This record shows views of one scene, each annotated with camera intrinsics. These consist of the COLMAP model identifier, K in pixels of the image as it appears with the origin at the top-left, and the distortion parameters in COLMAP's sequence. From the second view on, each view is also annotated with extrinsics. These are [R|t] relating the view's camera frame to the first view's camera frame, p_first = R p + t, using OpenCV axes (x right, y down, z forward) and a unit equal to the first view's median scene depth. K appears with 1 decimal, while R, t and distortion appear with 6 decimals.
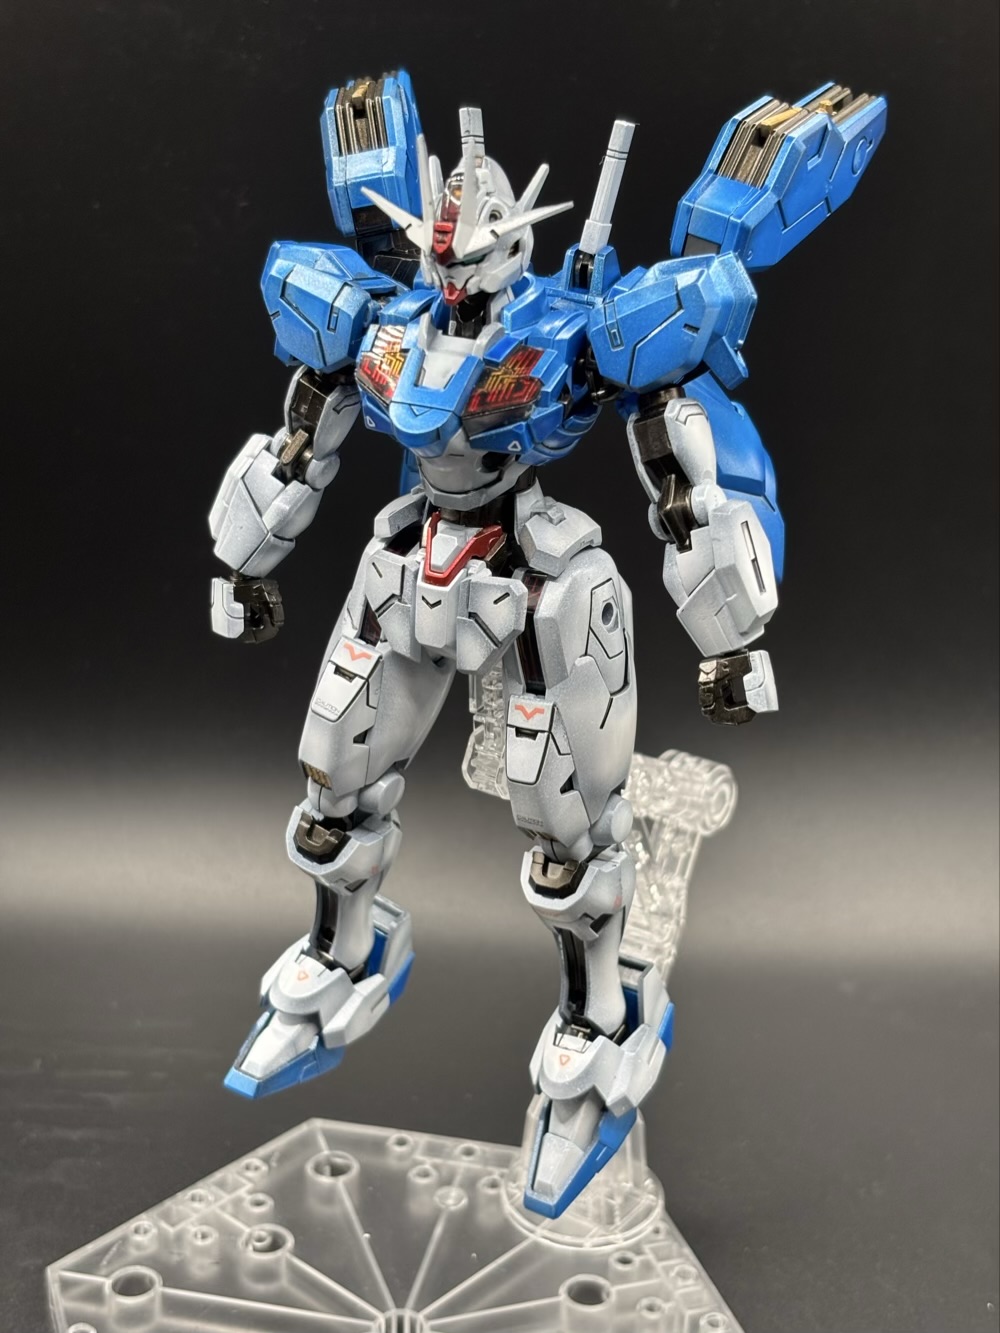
lens RADIAL K [[2078.8, 0, 495.0], [0, 2078.8, 666.5], [0, 0, 1]] dist [0.101499, 0.000000]
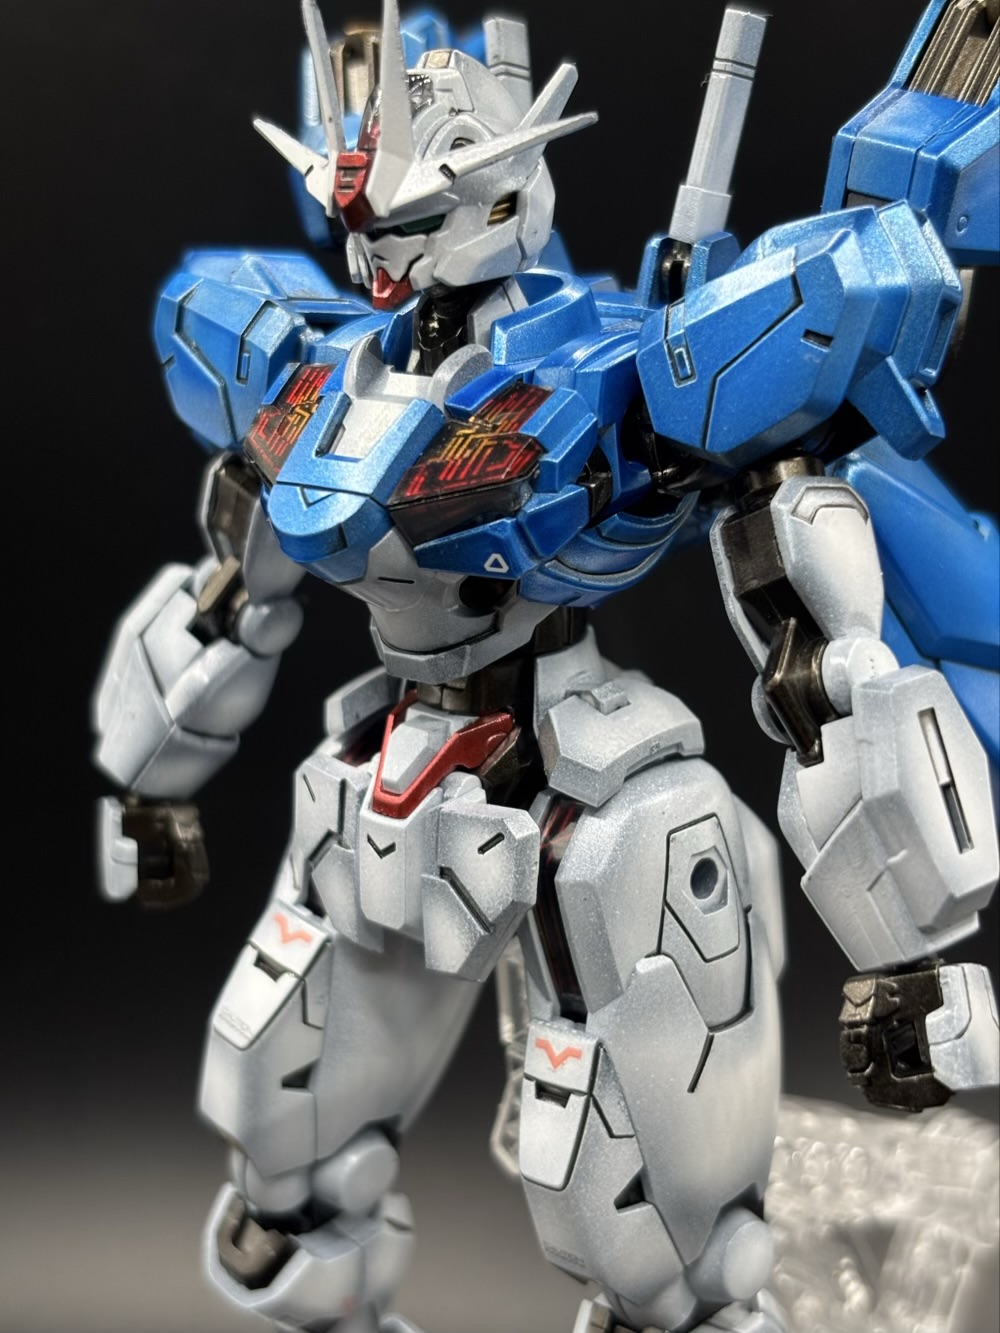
lens RADIAL K [[2078.8, 0, 509.9], [0, 2078.8, 644.5], [0, 0, 1]] dist [0.101499, 0.000000]
pose [[0.975202, 0.010061, -0.221086, 0.127473], [-0.038077, 0.991697, -0.122828, -0.017568], [0.218014, 0.128200, 0.967489, 0.457987]]
